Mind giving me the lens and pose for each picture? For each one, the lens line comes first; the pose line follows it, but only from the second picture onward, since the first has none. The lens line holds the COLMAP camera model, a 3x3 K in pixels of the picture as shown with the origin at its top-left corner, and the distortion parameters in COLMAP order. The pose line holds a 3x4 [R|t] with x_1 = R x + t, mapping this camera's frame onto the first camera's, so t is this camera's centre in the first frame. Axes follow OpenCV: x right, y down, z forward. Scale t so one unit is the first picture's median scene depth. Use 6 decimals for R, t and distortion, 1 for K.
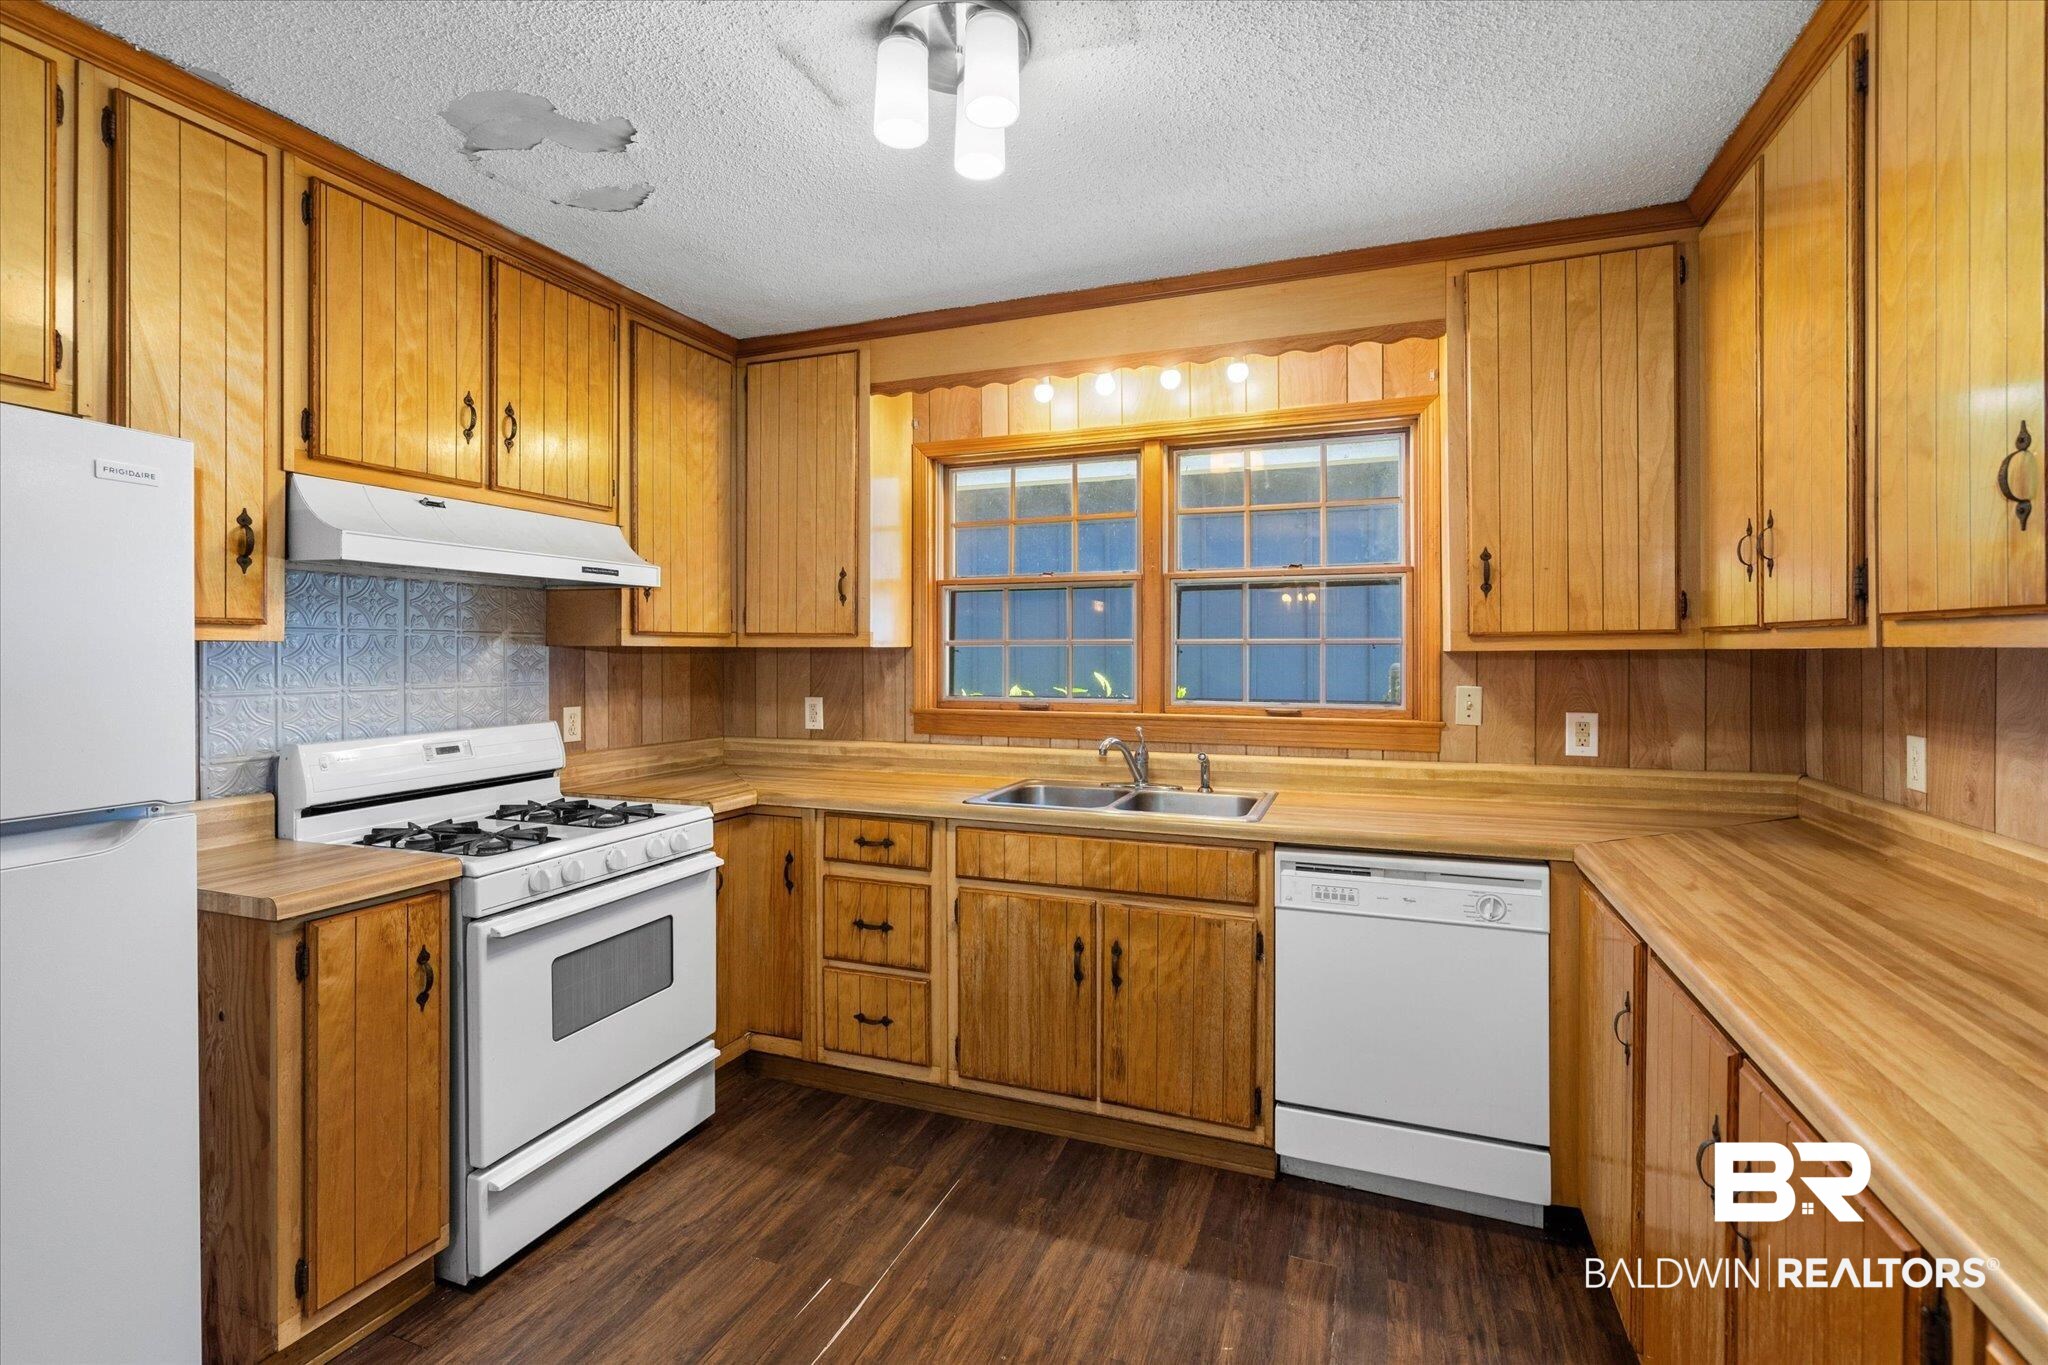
lens RADIAL K [[939.3, 0, 1013.3], [0, 939.3, 645.9], [0, 0, 1]] dist [-0.001228, 0.000034]
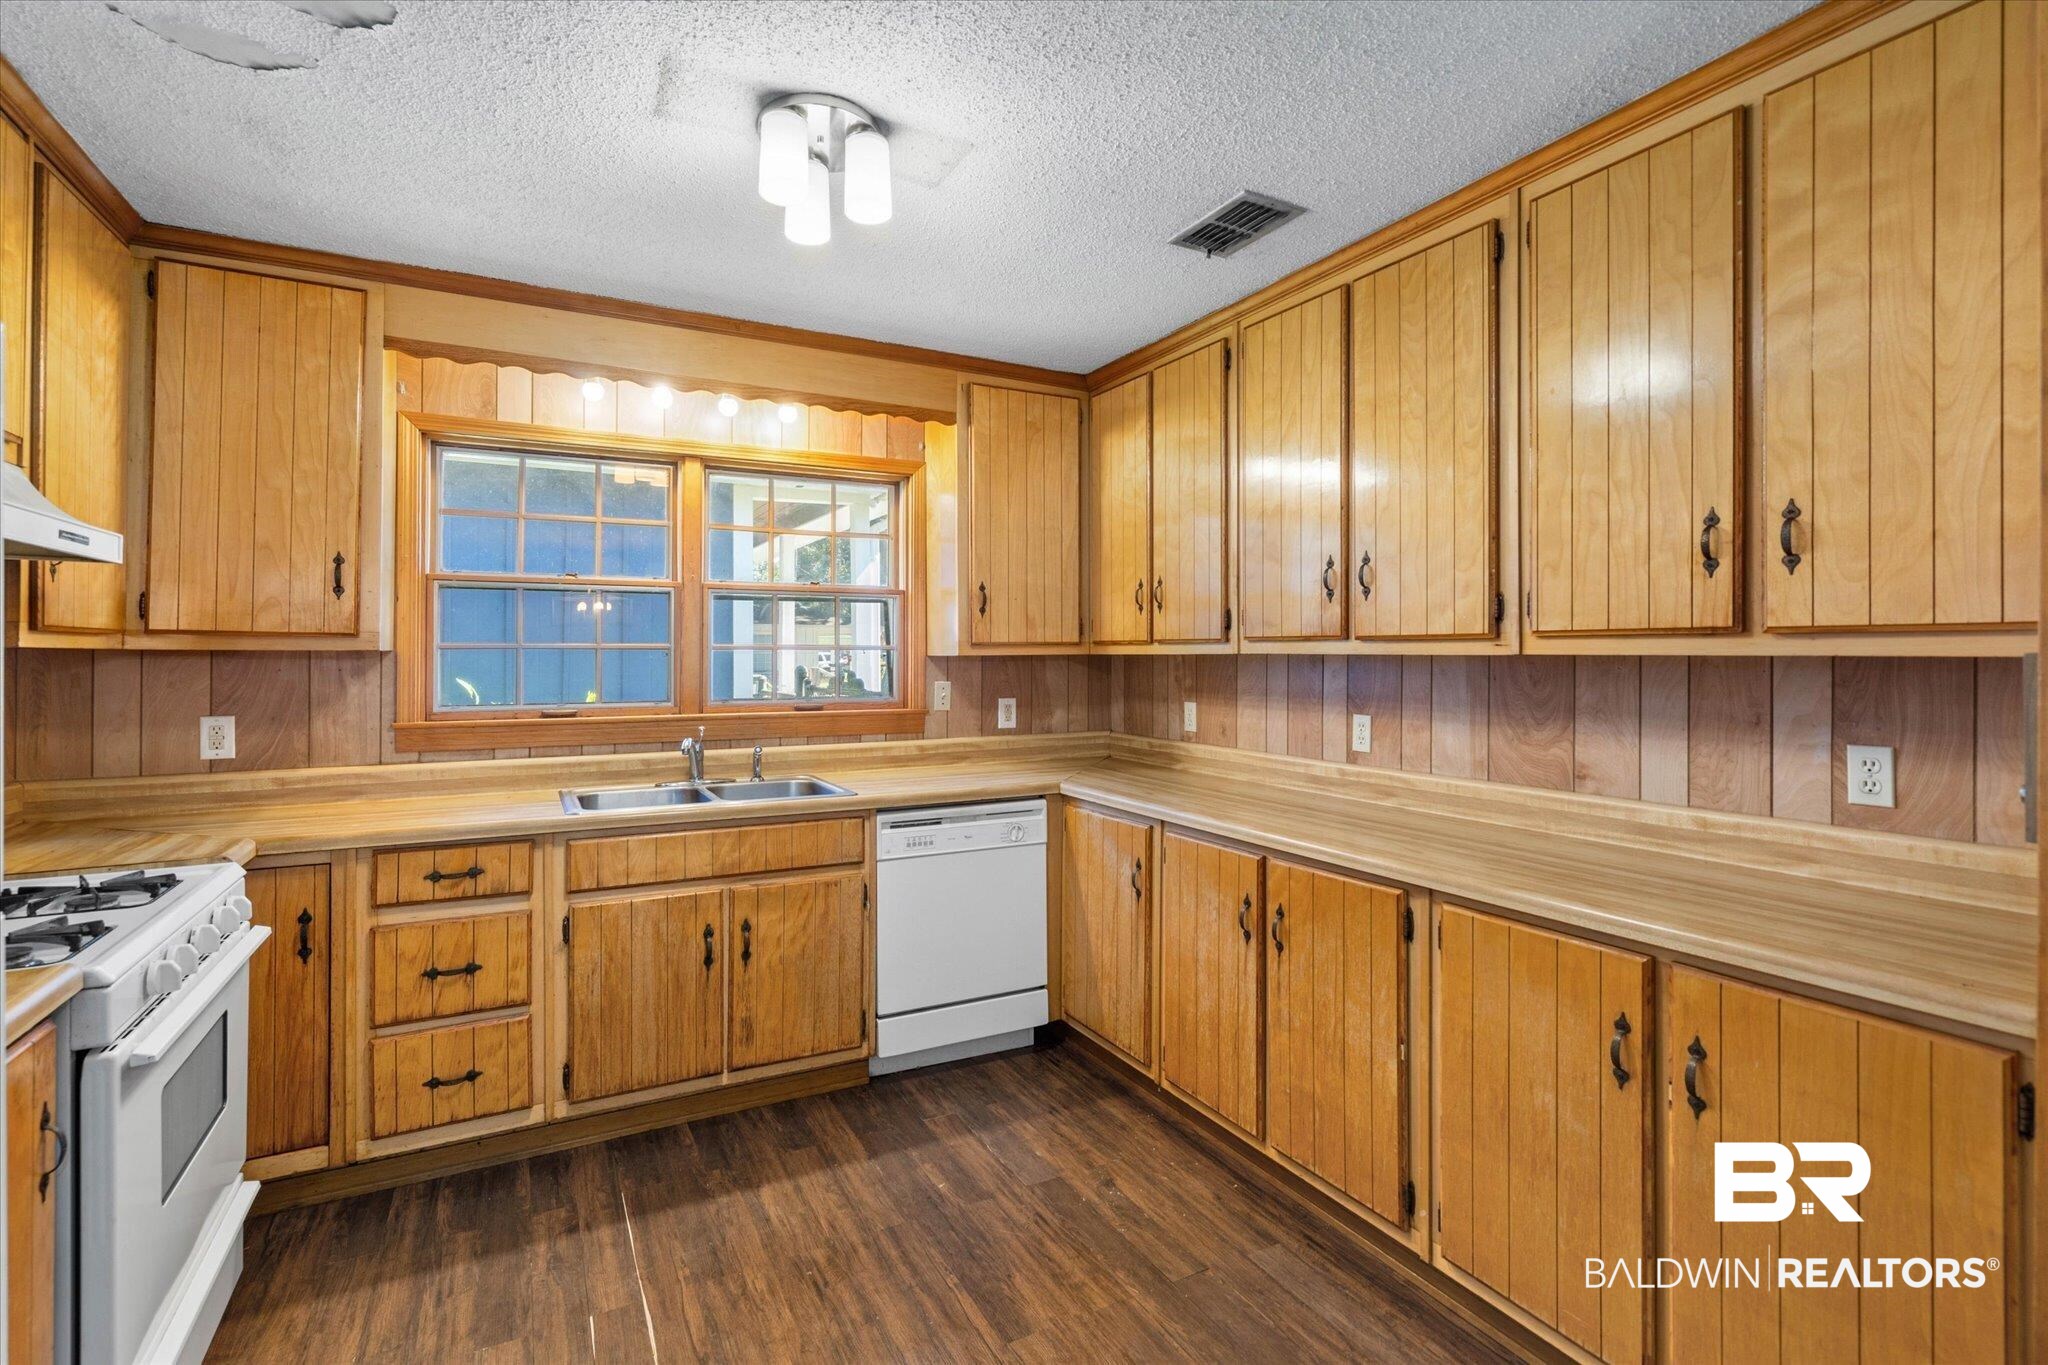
lens RADIAL K [[940.5, 0, 1013.6], [0, 940.5, 635.7], [0, 0, 1]] dist [-0.002098, 0.000340]
pose [[0.655233, 0.016789, 0.755241, -0.503185], [-0.004596, 0.999823, -0.018238, 0.001182], [-0.755413, 0.008479, 0.655194, 0.038061]]
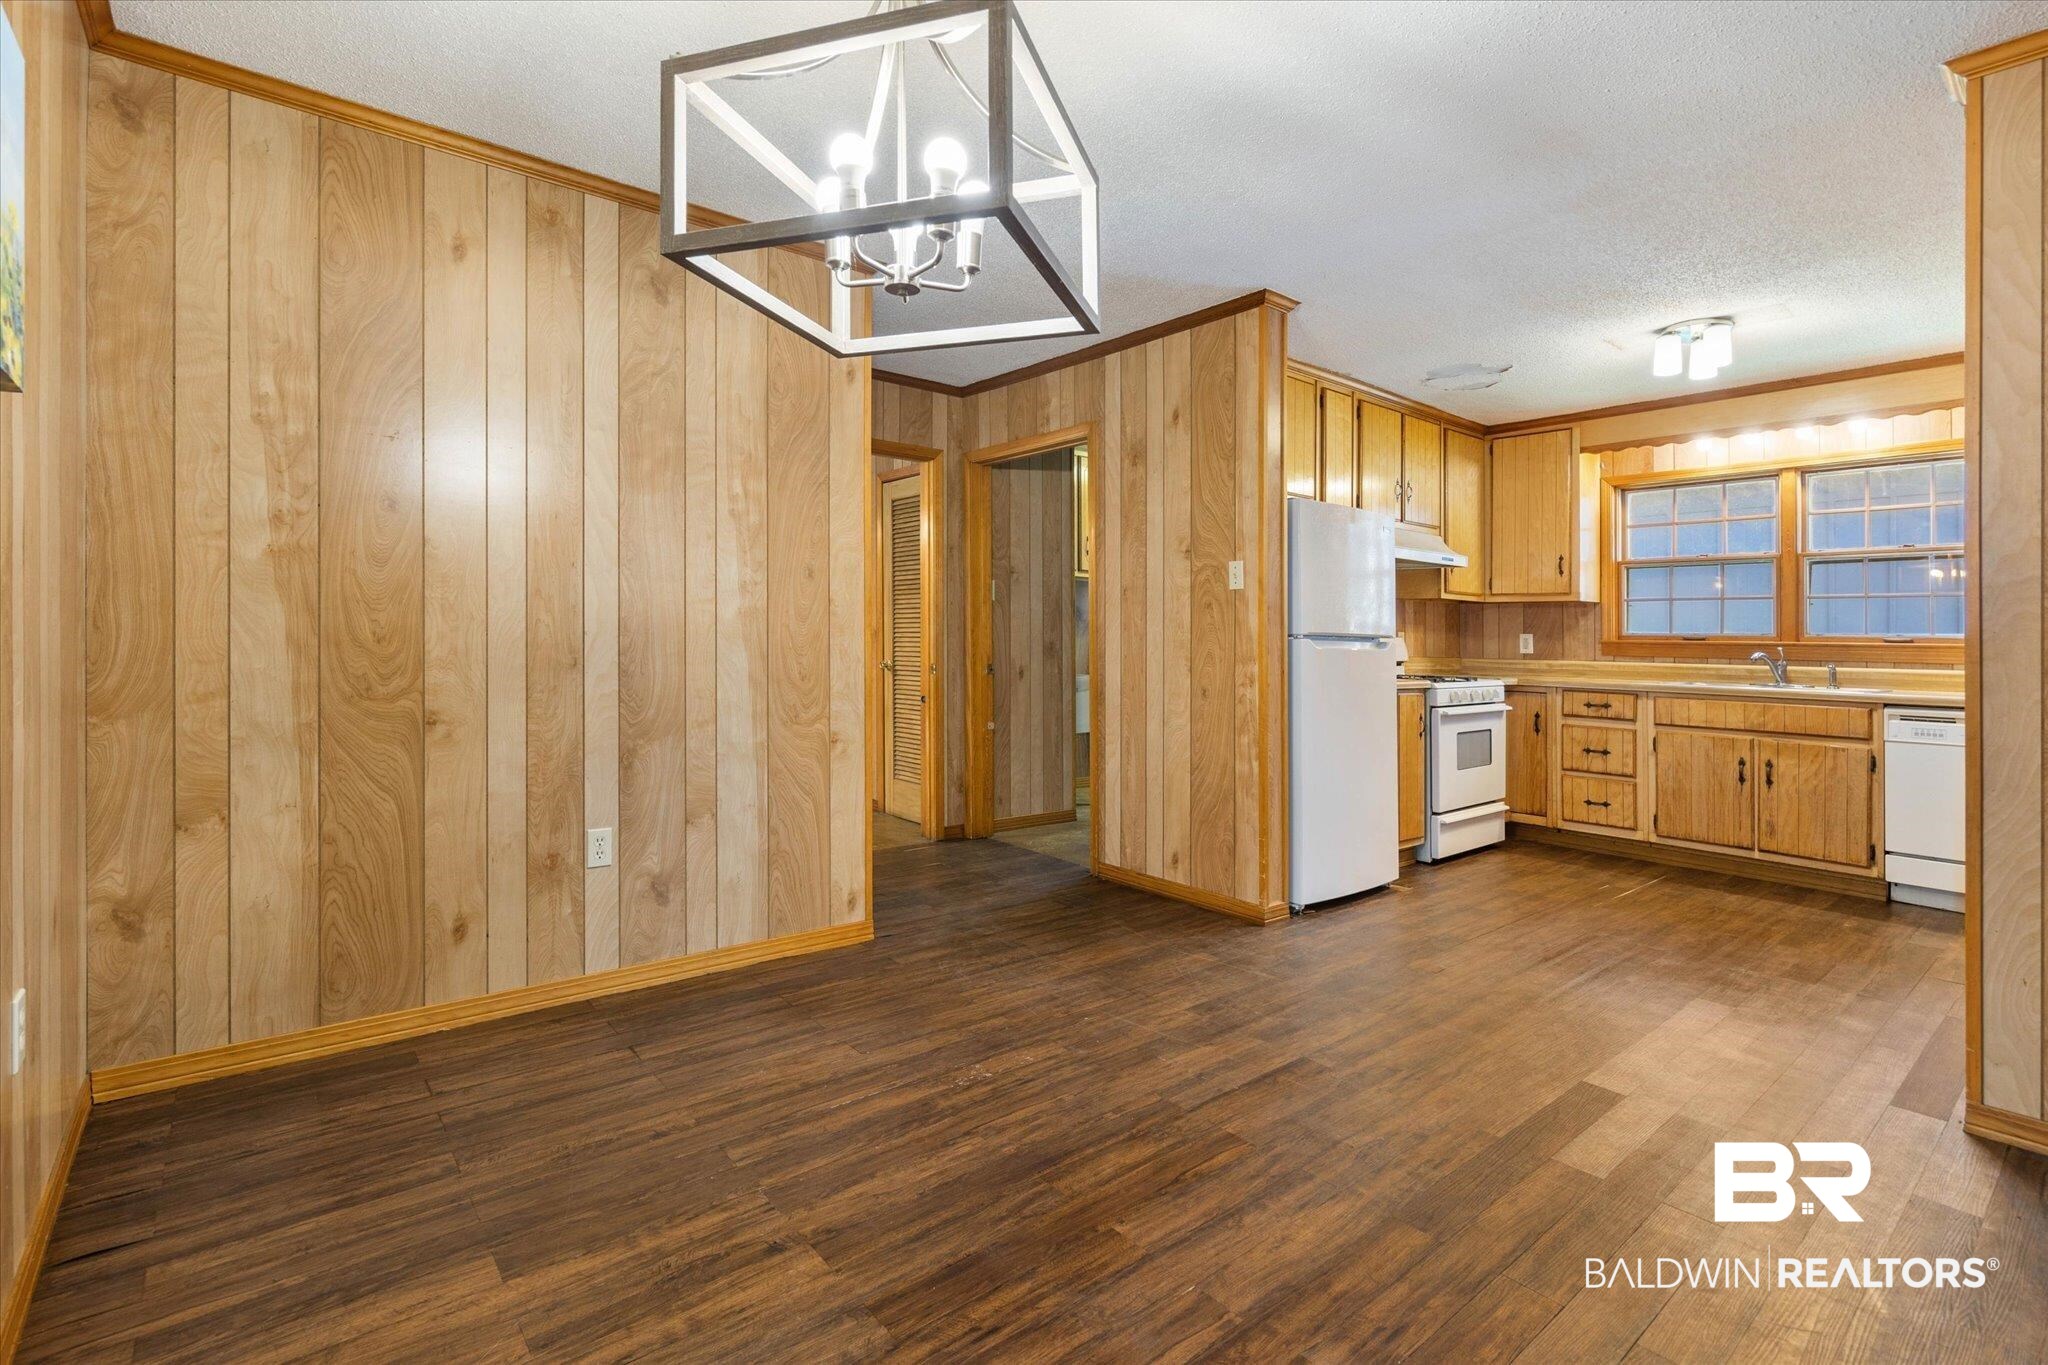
lens RADIAL K [[949.2, 0, 1022.2], [0, 949.2, 611.1], [0, 0, 1]] dist [0.000025, 0.000413]
pose [[0.875367, 0.002195, -0.483455, -0.250869], [-0.015383, 0.999610, -0.023315, 0.092824], [0.483215, 0.027847, 0.875059, -1.222252]]
